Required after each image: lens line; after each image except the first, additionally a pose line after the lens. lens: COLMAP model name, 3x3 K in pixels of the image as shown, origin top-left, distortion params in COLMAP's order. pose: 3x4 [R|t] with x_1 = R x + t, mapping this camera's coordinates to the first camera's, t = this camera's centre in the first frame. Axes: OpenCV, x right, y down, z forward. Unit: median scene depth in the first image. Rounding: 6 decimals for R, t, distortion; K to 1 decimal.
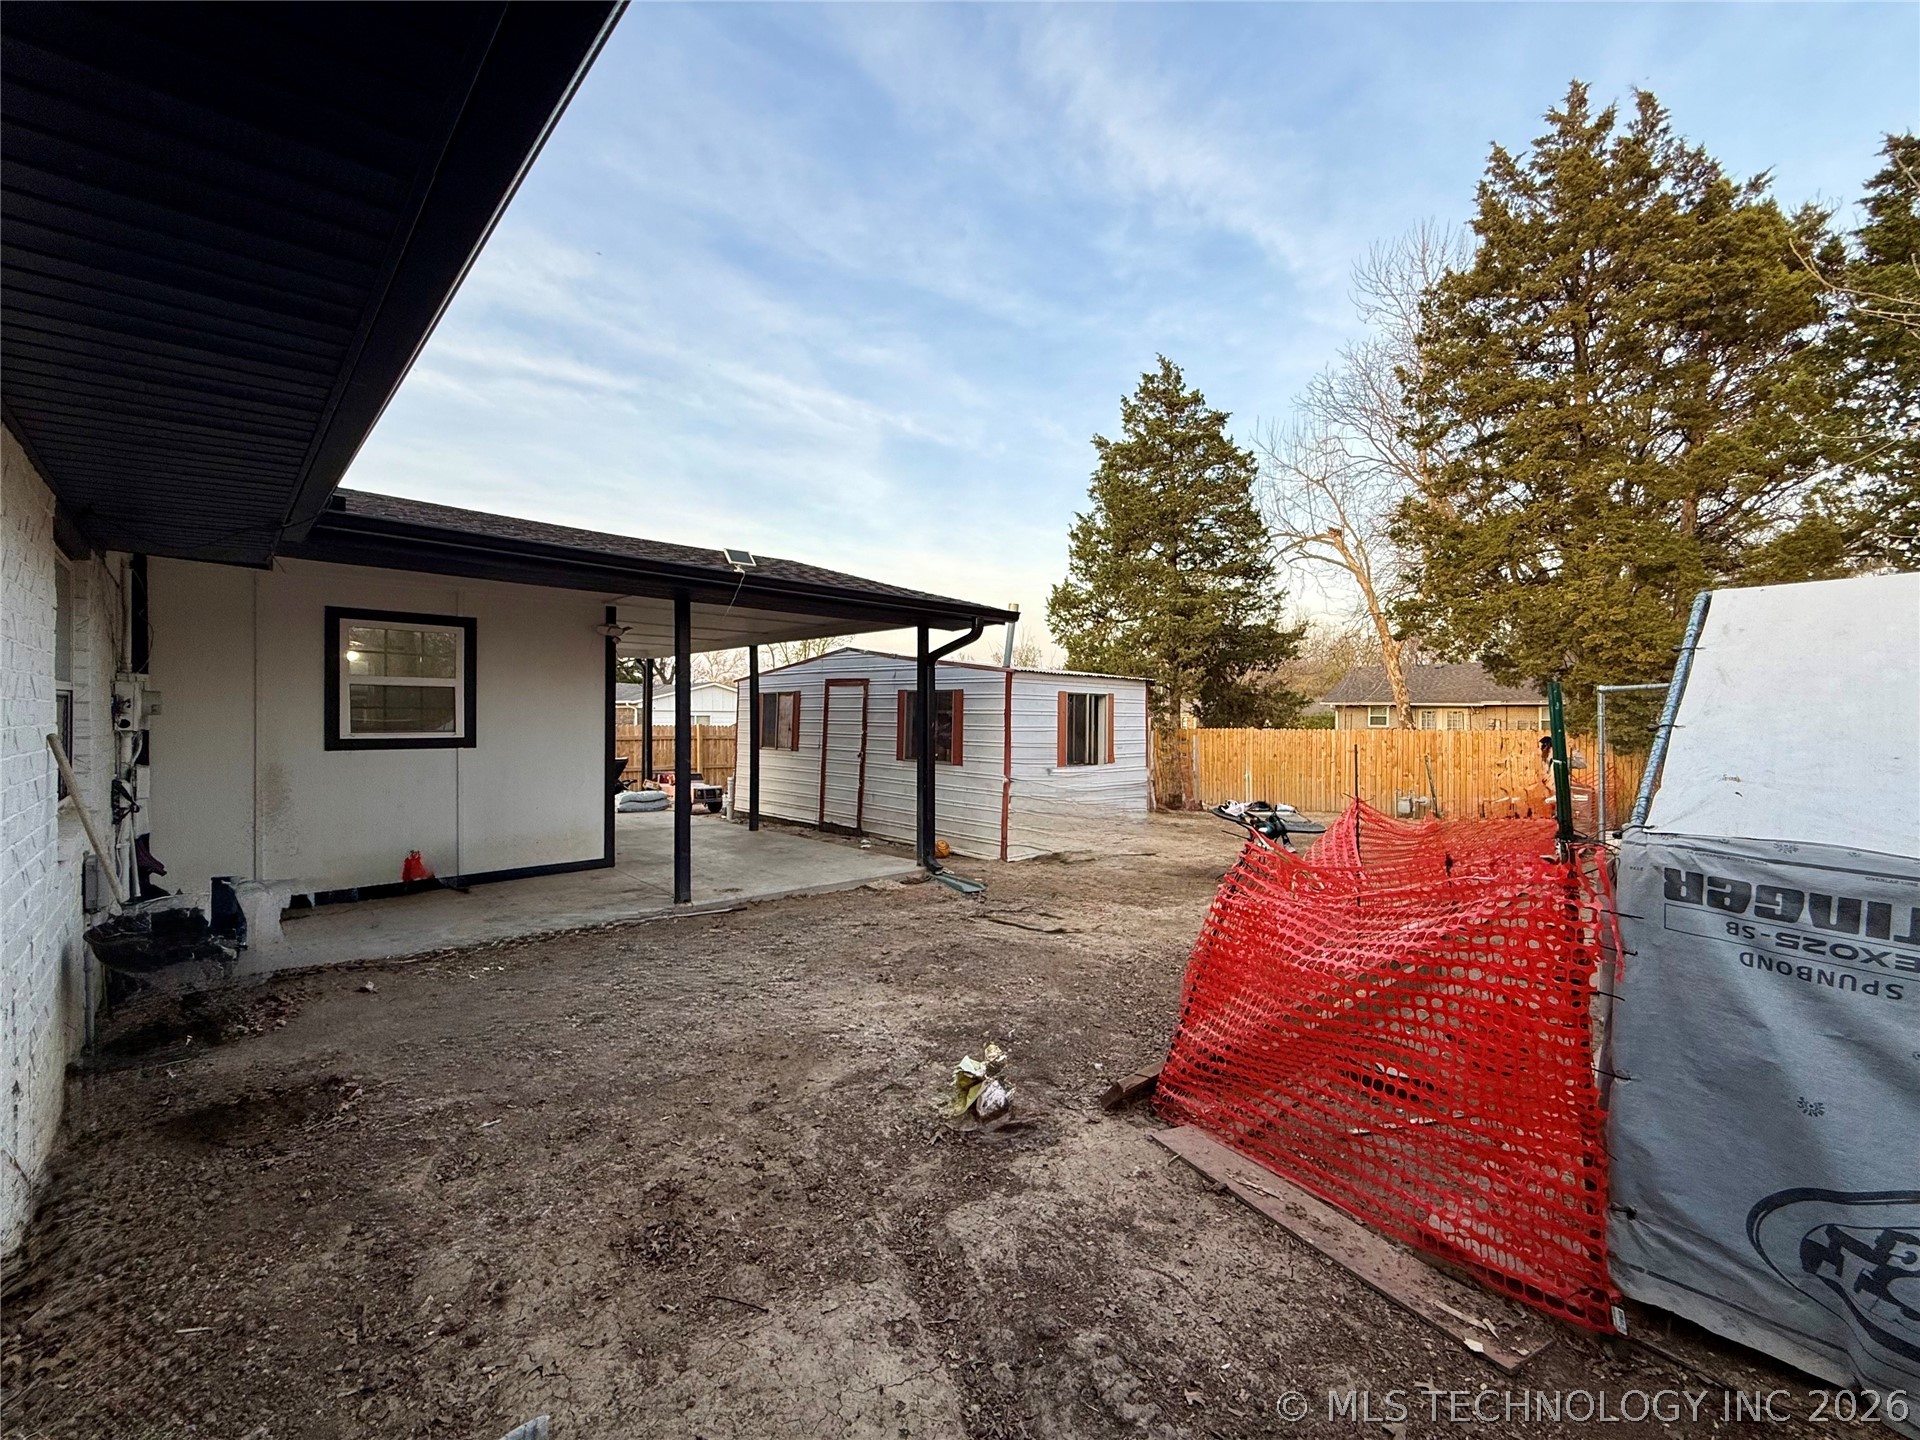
lens RADIAL K [[763.6, 0, 950.1], [0, 763.6, 715.7], [0, 0, 1]] dist [-0.000651, 0.000129]
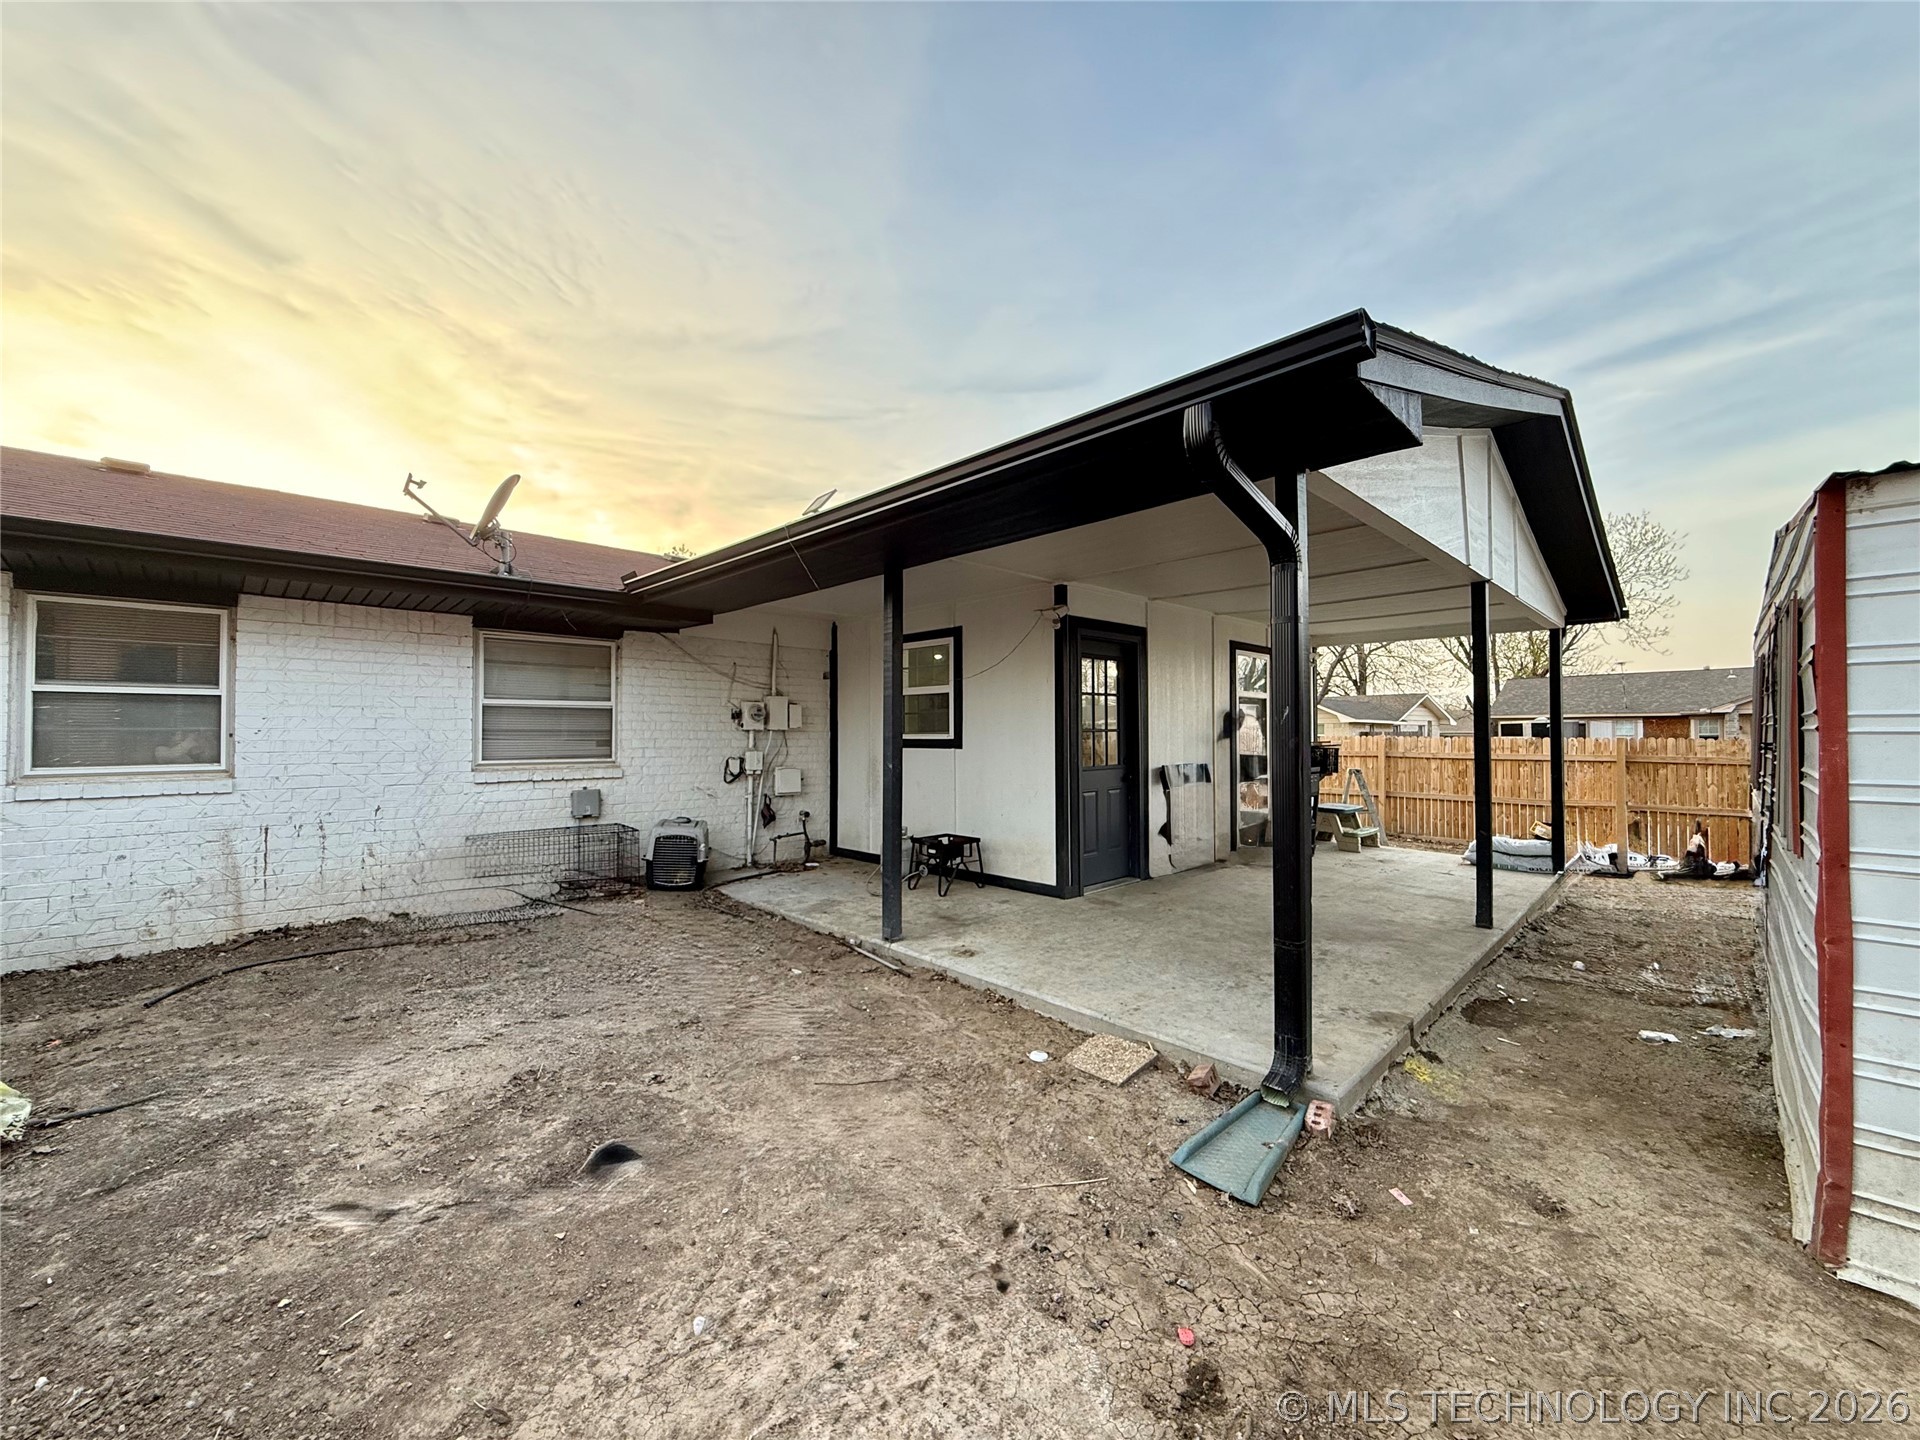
lens RADIAL K [[763.6, 0, 956.1], [0, 763.6, 724.6], [0, 0, 1]] dist [-0.000651, 0.000129]
pose [[0.012189, -0.021155, -0.999702, 0.185464], [0.002098, 0.999775, -0.021131, 0.013058], [0.999924, -0.001840, 0.012230, 0.423581]]
